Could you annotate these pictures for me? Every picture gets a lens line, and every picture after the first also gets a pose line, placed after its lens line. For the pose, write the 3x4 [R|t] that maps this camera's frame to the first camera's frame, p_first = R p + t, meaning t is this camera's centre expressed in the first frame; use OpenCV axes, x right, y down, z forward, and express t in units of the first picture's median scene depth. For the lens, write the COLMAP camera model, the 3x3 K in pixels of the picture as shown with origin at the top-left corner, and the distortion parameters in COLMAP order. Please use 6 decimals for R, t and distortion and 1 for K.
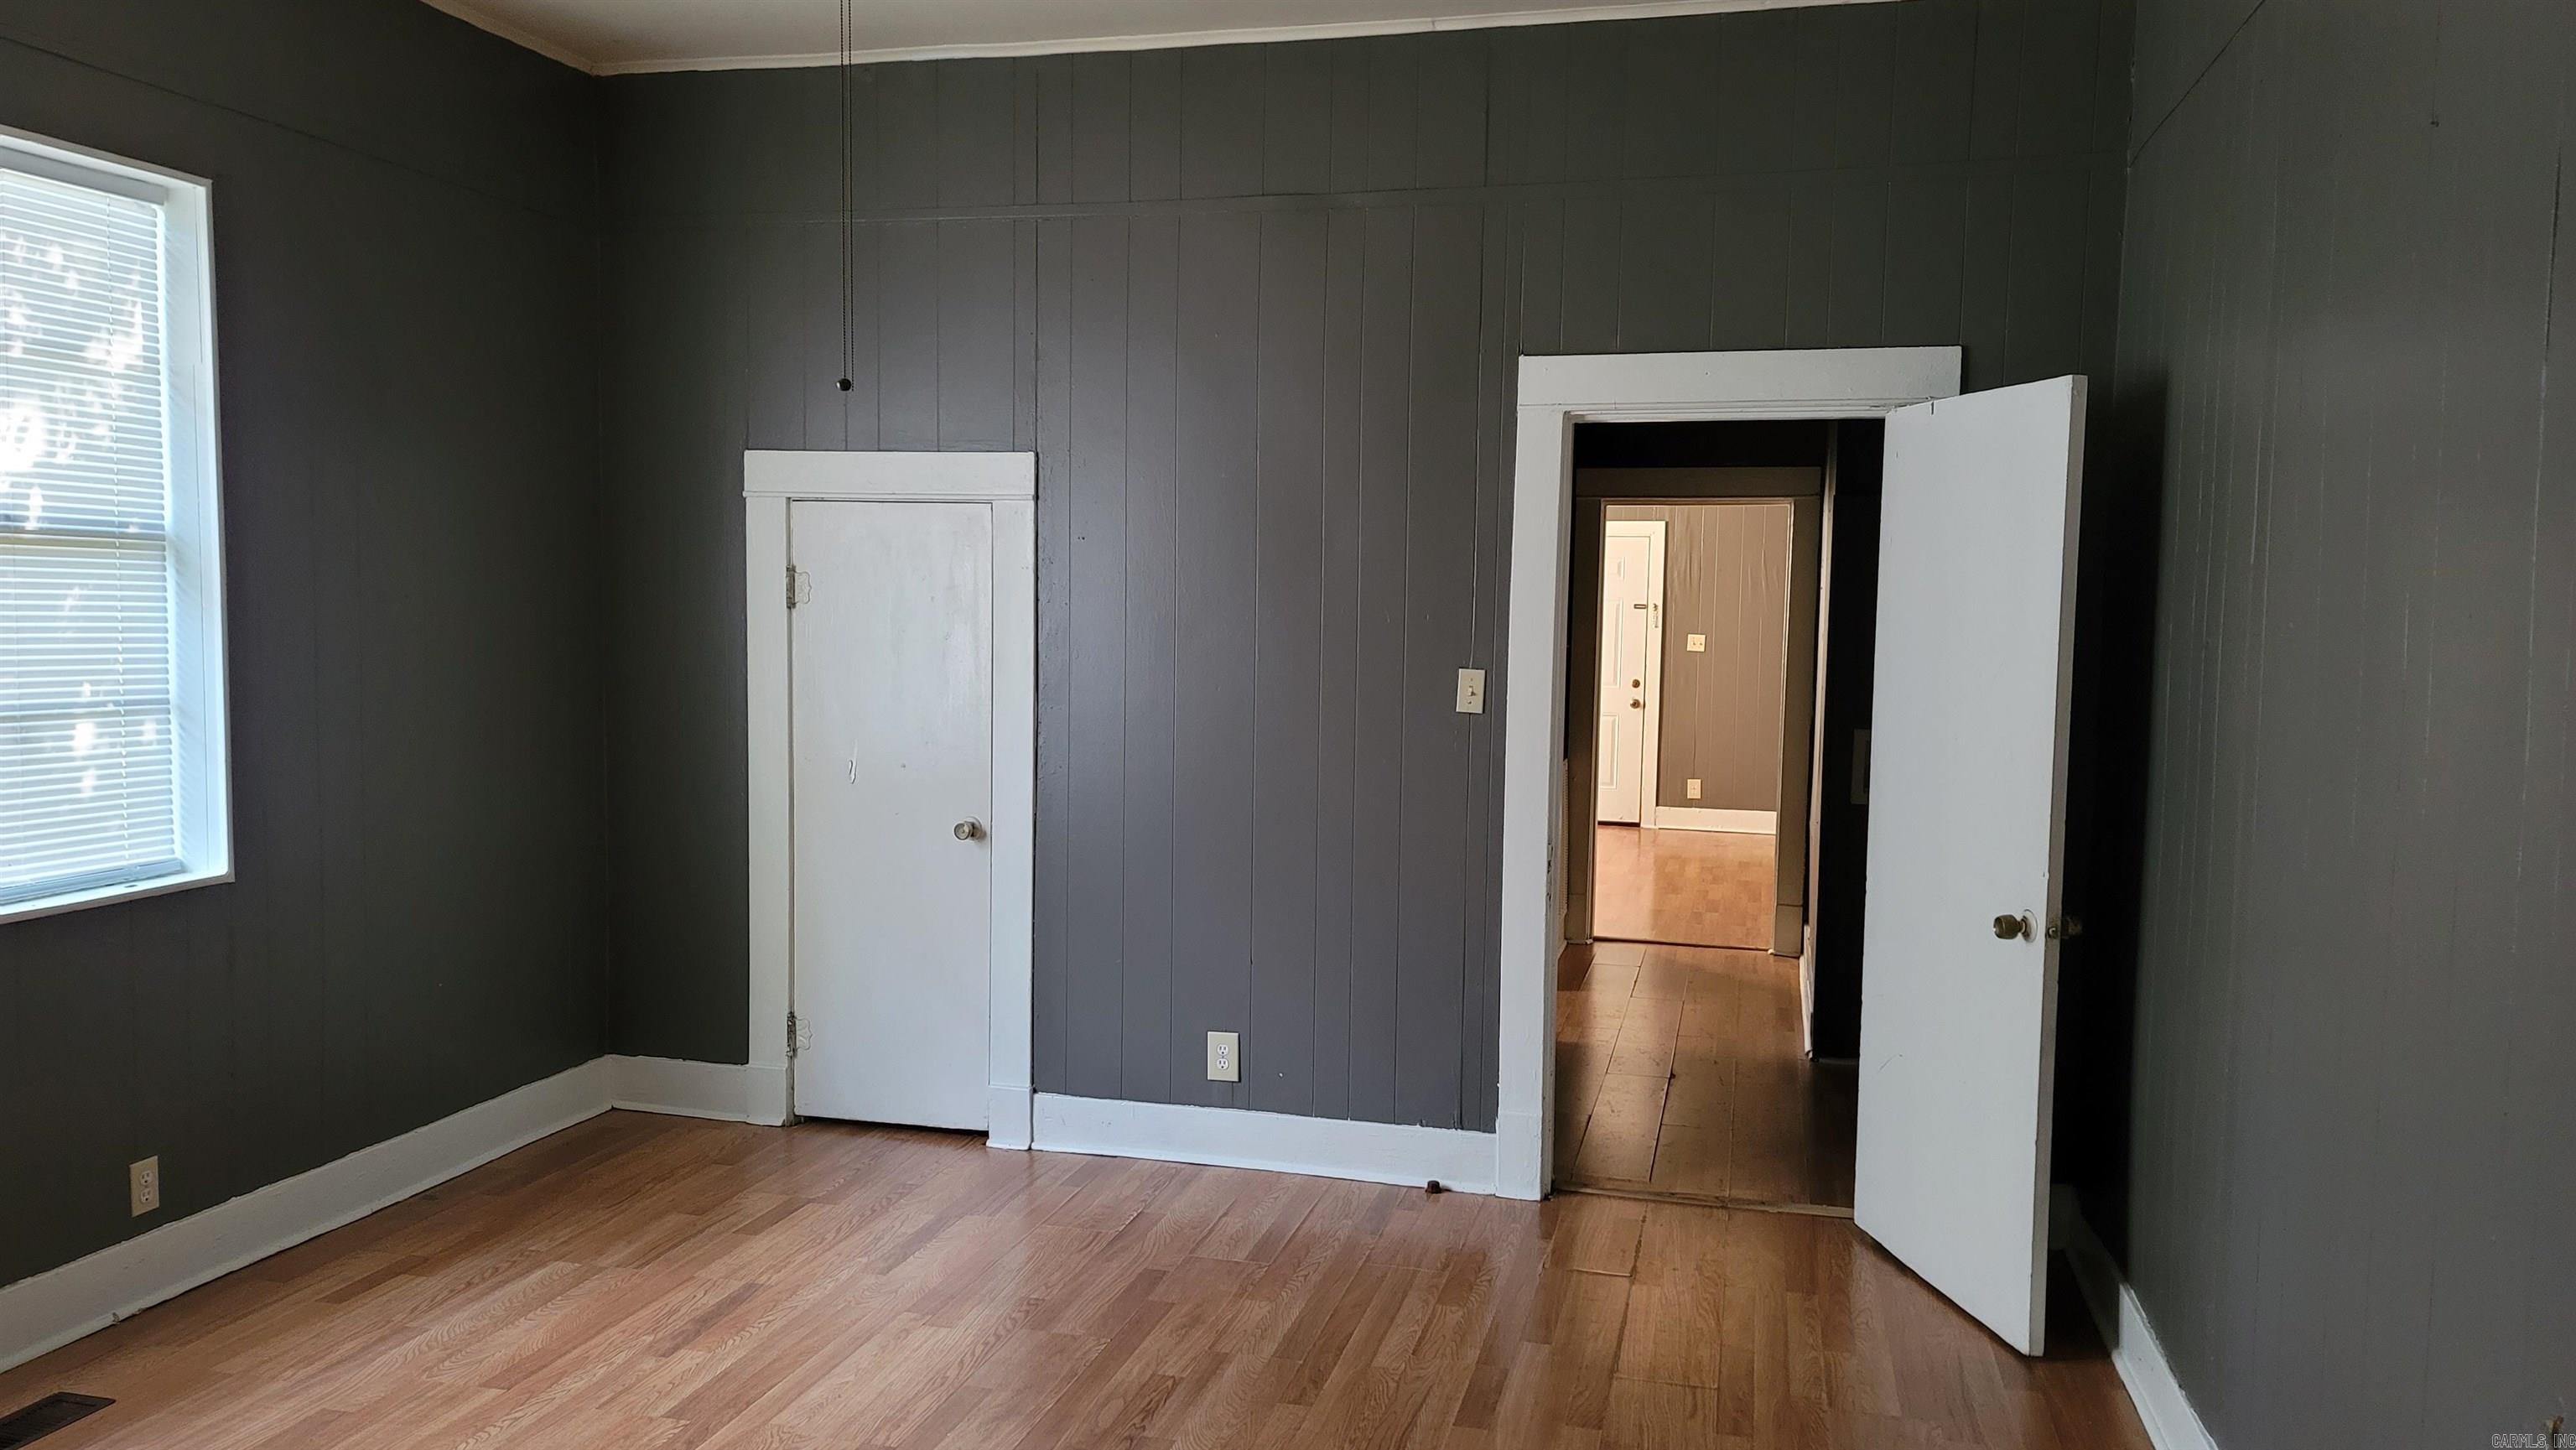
lens RADIAL K [[1863.0, 0, 1296.6], [0, 1863.0, 727.8], [0, 0, 1]] dist [0.053533, -0.033250]
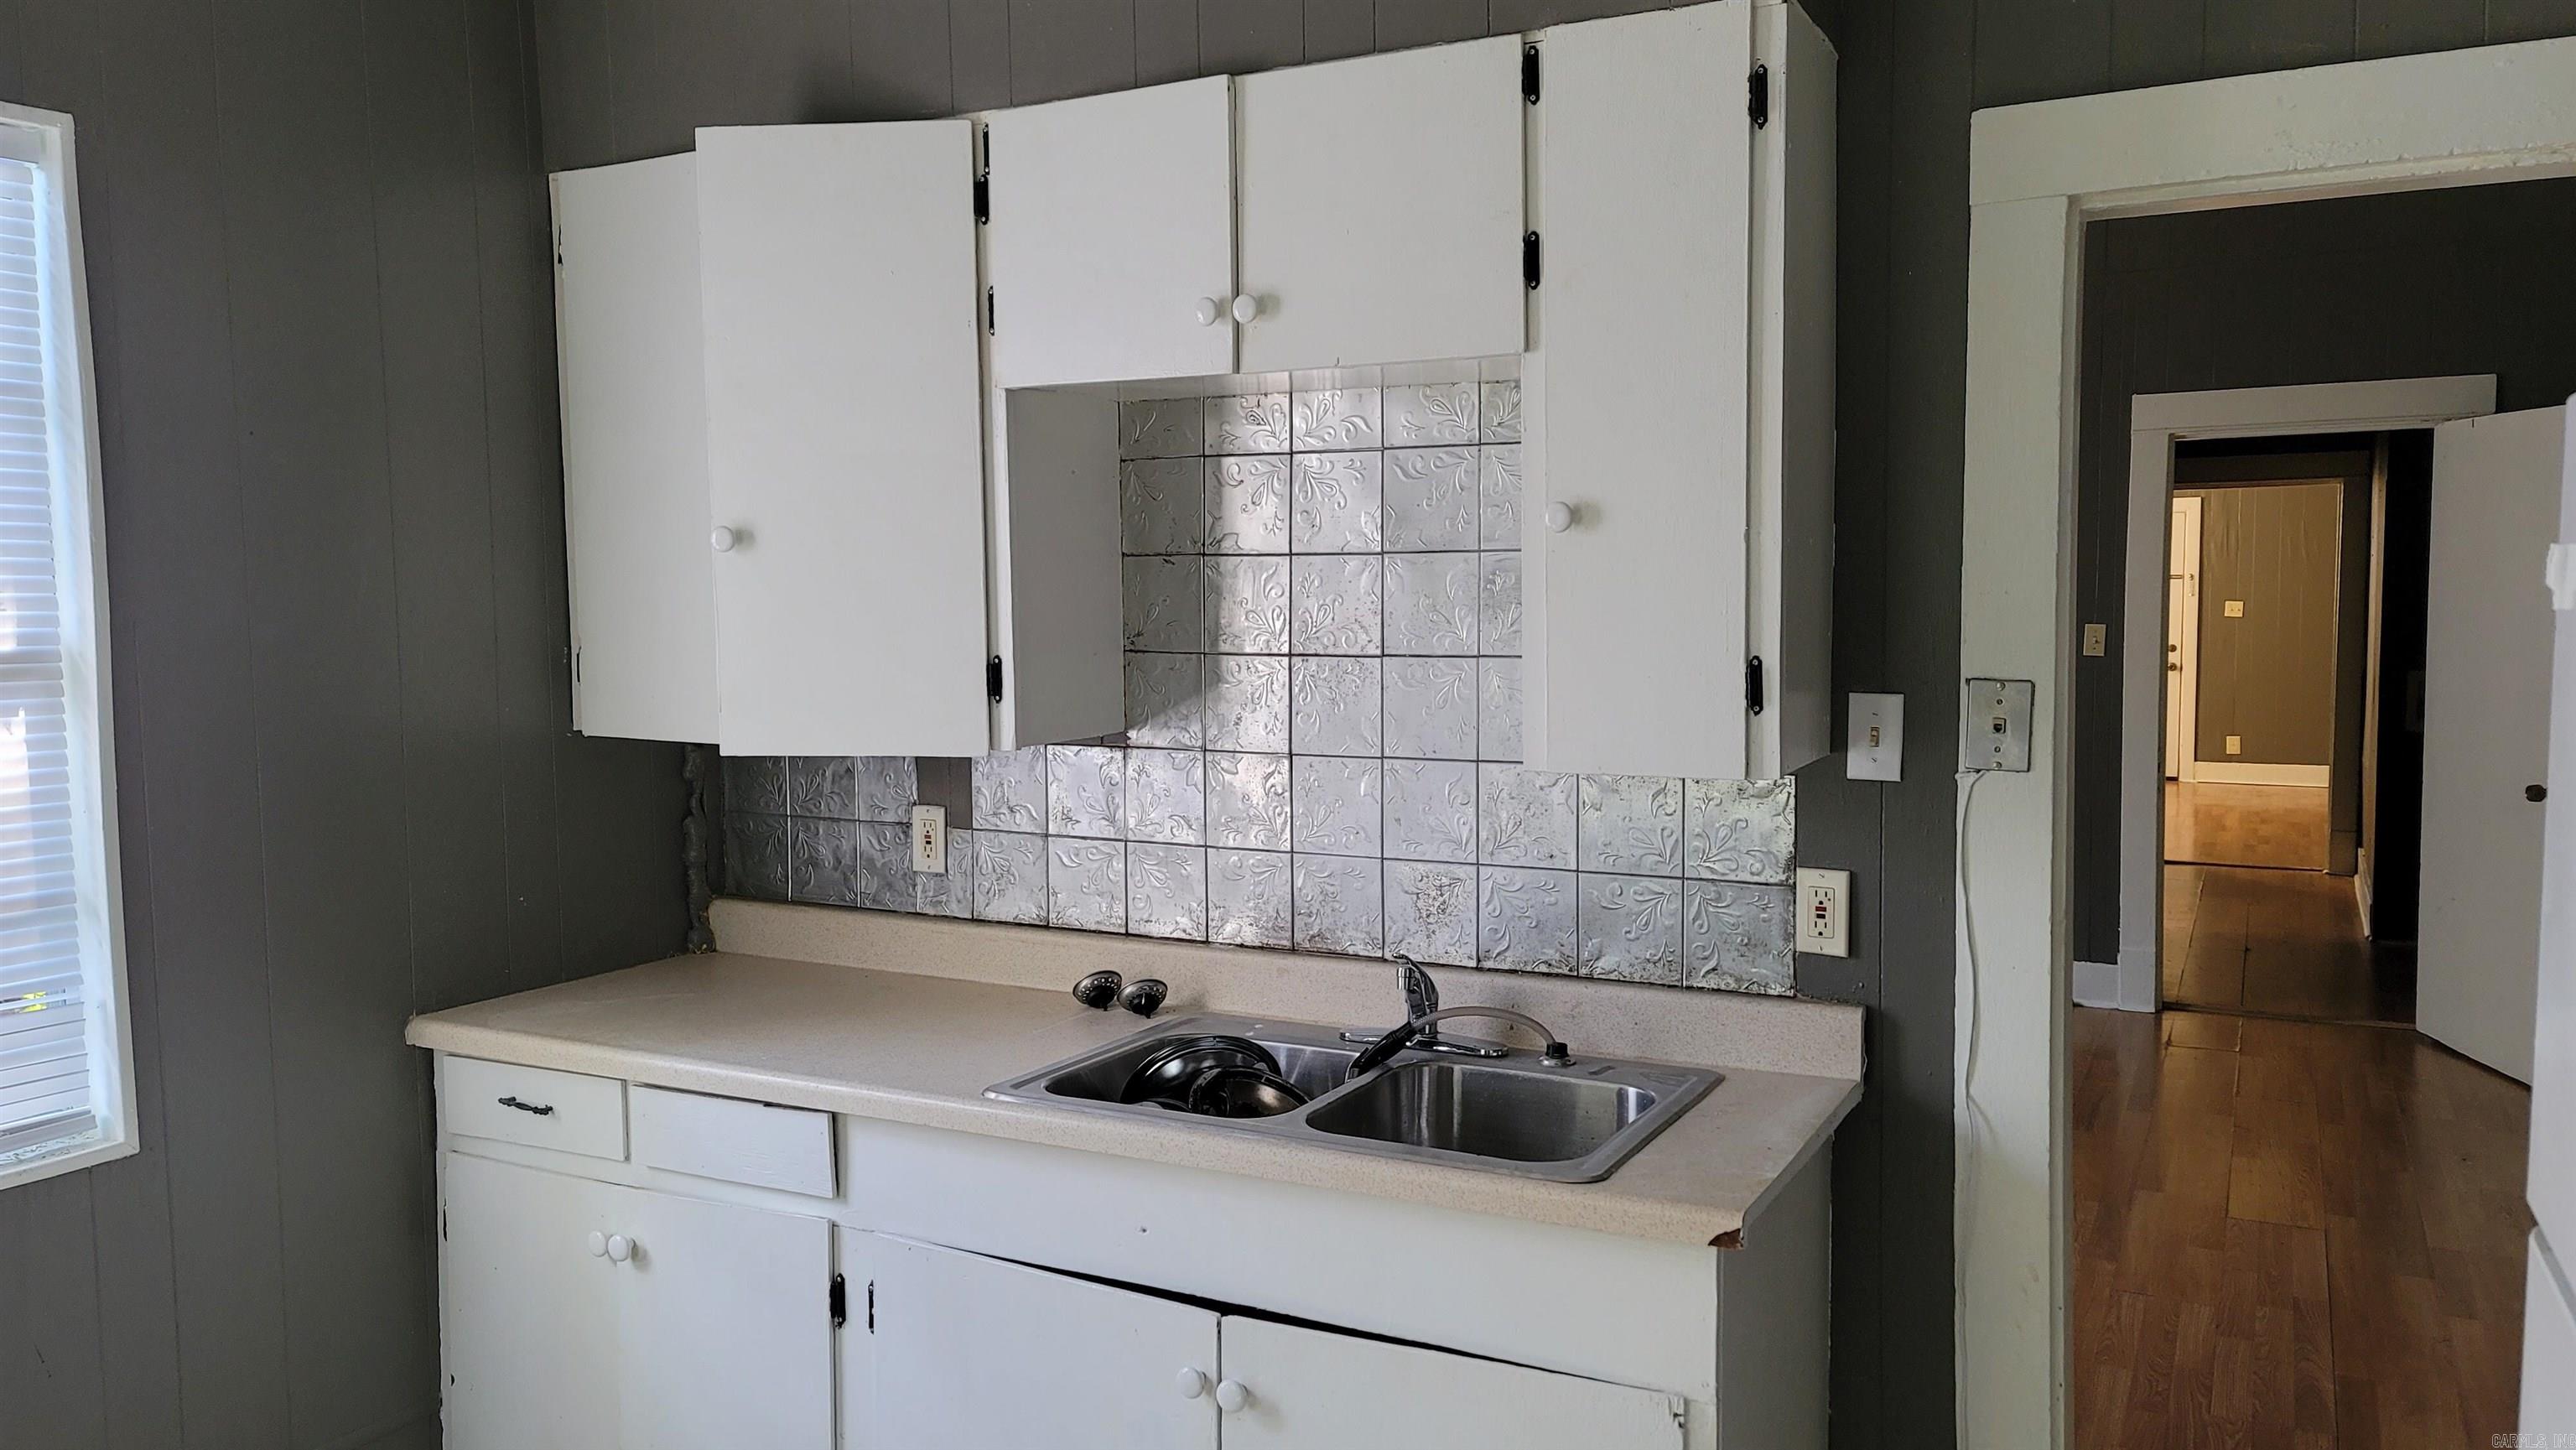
lens RADIAL K [[1863.0, 0, 1275.8], [0, 1863.0, 730.2], [0, 0, 1]] dist [0.053533, -0.033250]
pose [[0.970142, -0.015630, -0.242035, -0.113109], [0.016671, 0.999858, 0.002257, 0.024073], [0.241966, -0.006225, 0.970265, -0.352163]]
